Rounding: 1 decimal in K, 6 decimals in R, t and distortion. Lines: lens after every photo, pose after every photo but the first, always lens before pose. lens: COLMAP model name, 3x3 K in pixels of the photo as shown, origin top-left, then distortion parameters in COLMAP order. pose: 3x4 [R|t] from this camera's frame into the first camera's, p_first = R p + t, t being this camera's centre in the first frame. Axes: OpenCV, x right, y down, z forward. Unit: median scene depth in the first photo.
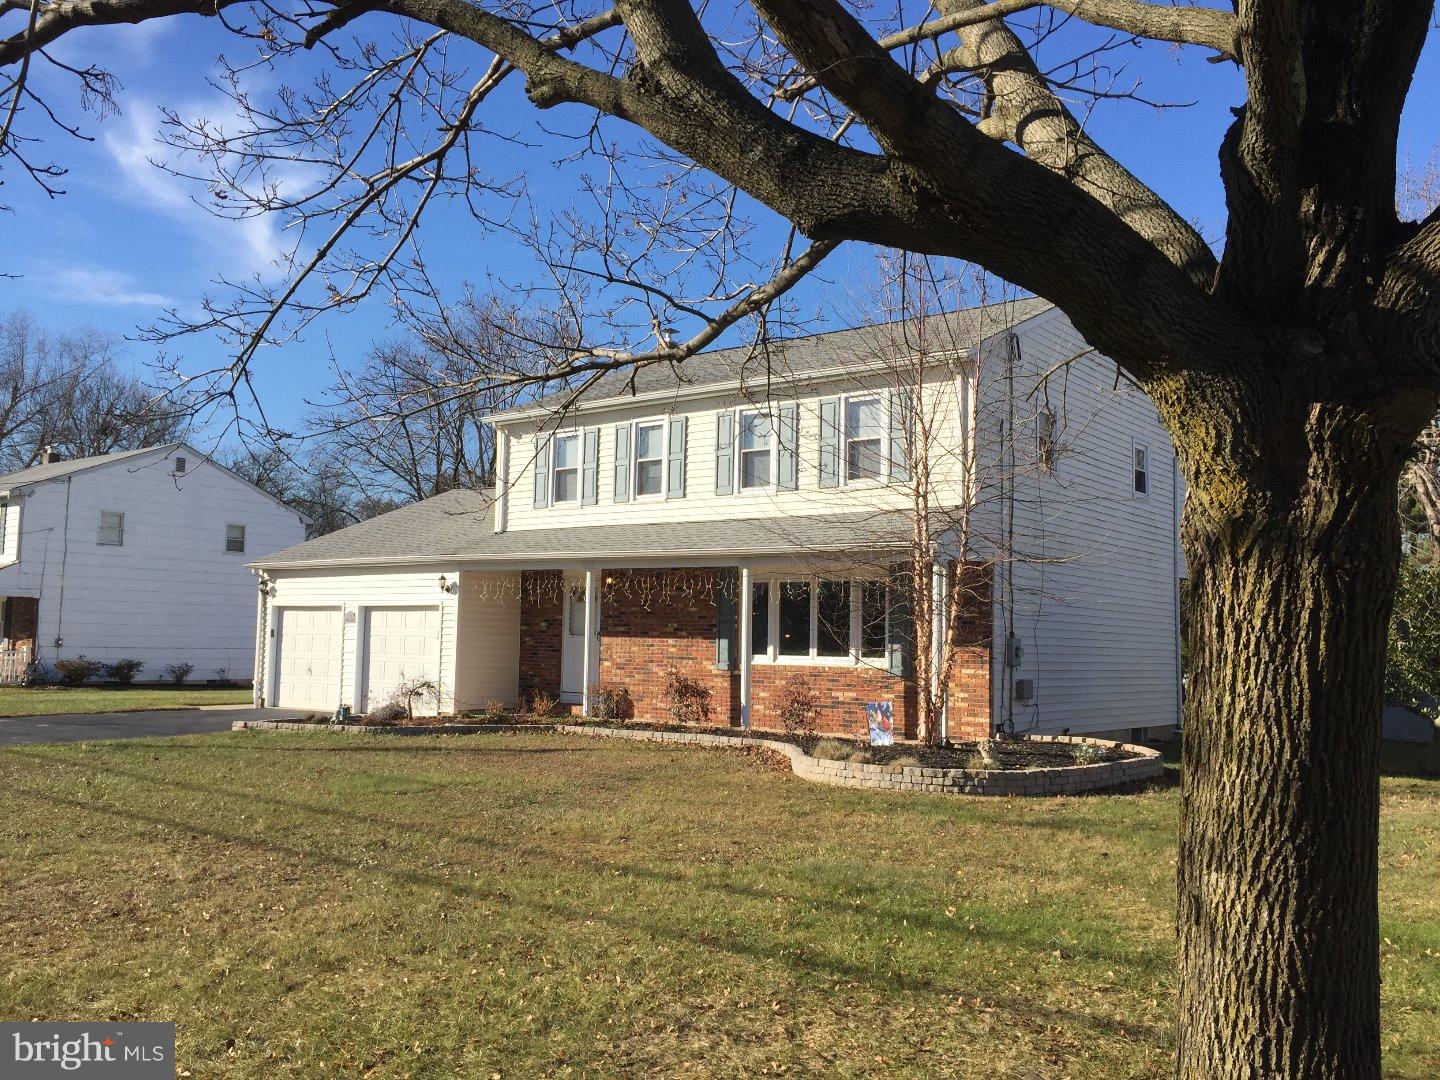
lens RADIAL K [[1217.4, 0, 712.7], [0, 1217.4, 541.3], [0, 0, 1]] dist [0.068355, -0.092818]
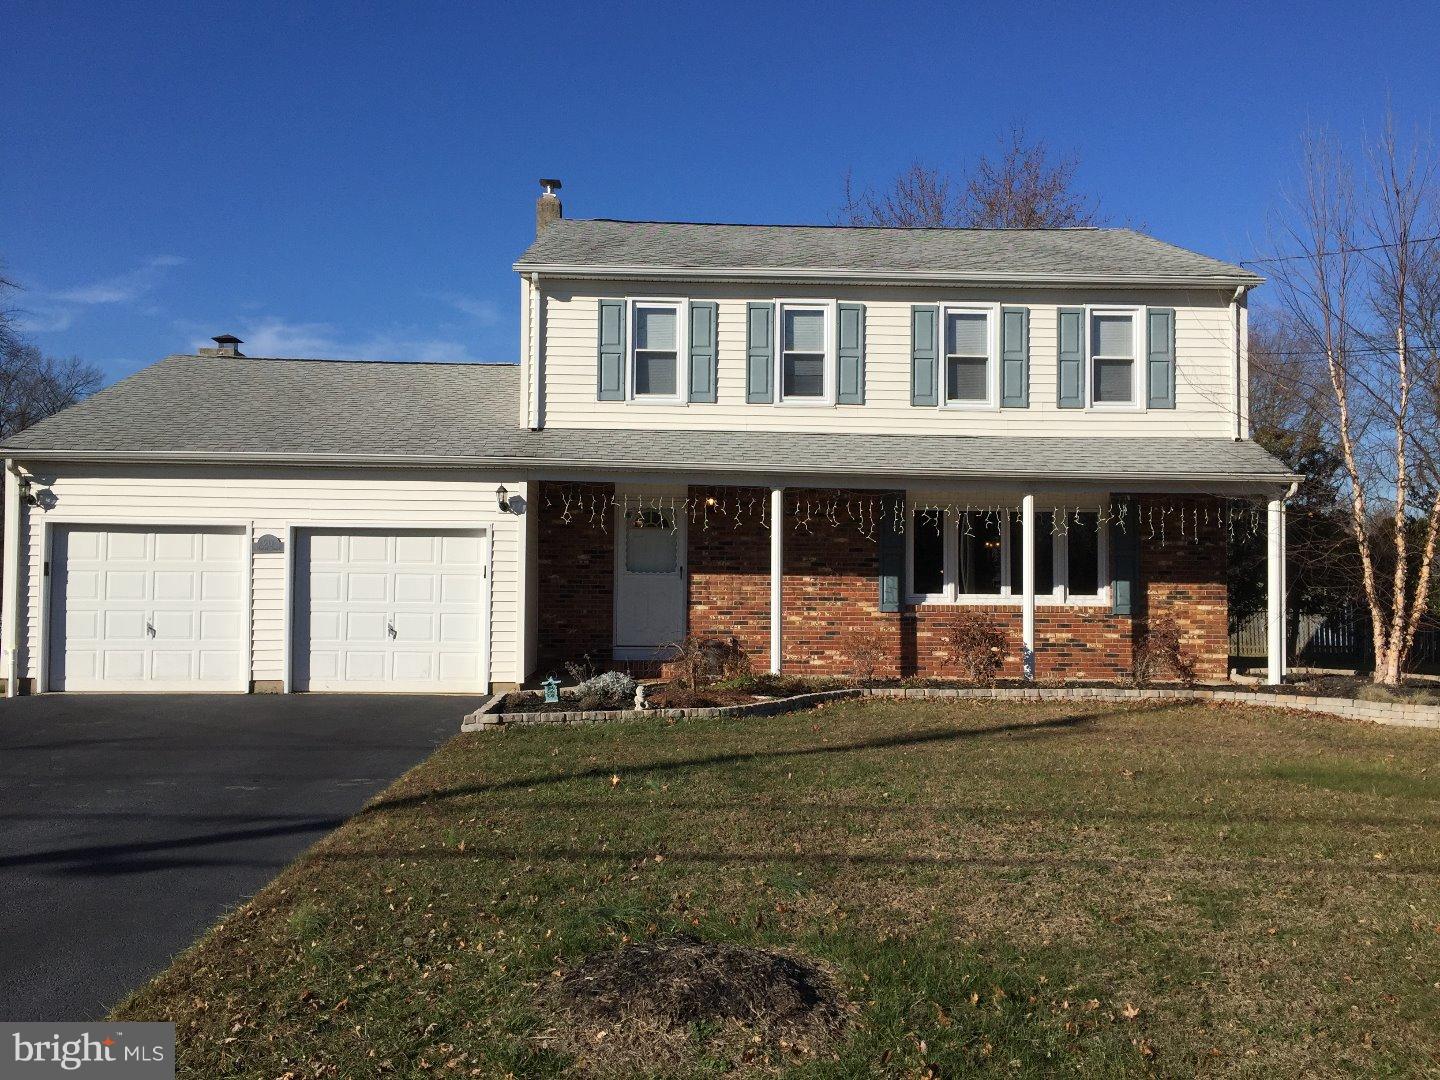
lens RADIAL K [[1217.4, 0, 718.4], [0, 1217.4, 539.0], [0, 0, 1]] dist [0.068355, -0.092818]
pose [[0.764523, 0.013245, 0.644460, -0.605681], [-0.048307, 0.998155, 0.036792, 0.028017], [-0.642784, -0.059260, 0.763752, 0.414668]]
